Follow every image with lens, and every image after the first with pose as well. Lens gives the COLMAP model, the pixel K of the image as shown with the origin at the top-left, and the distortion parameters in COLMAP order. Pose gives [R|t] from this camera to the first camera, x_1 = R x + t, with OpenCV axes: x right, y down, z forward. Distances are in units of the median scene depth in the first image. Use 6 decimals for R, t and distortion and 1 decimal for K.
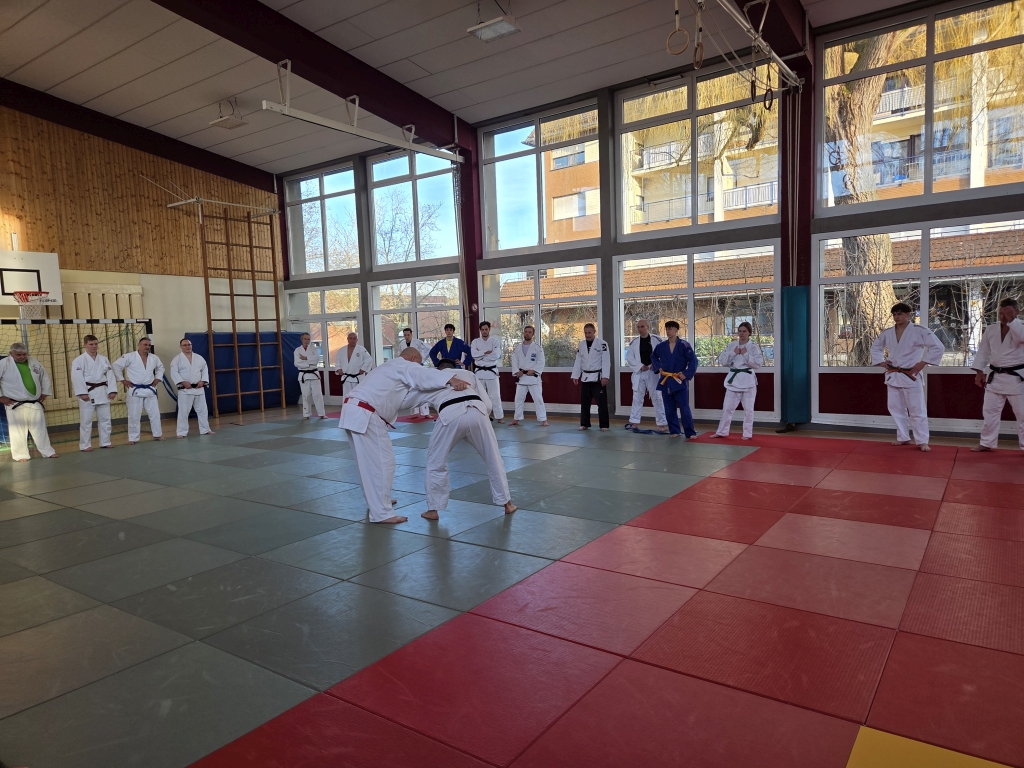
lens RADIAL K [[678.6, 0, 506.1], [0, 678.6, 388.7], [0, 0, 1]] dist [0.064039, -0.048542]
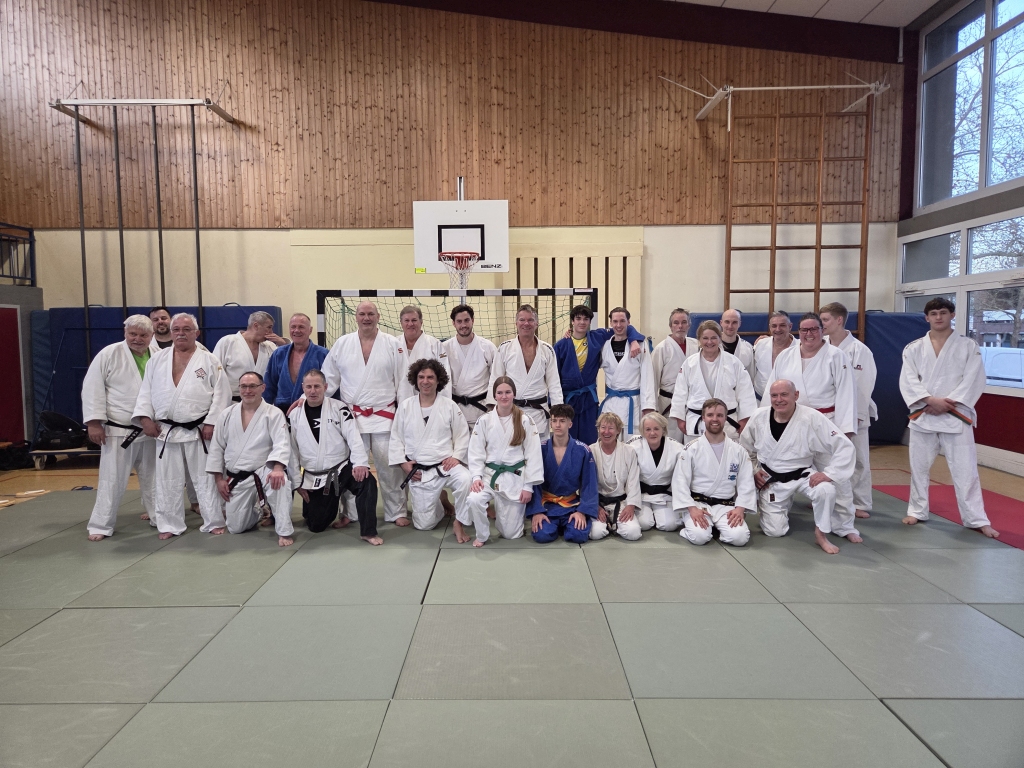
lens RADIAL K [[678.6, 0, 505.3], [0, 678.6, 385.0], [0, 0, 1]] dist [0.064039, -0.048542]
pose [[0.571123, 0.088773, -0.816050, -0.047718], [-0.079879, 0.995427, 0.052382, -0.036499], [0.816968, 0.035269, 0.575603, 0.532205]]
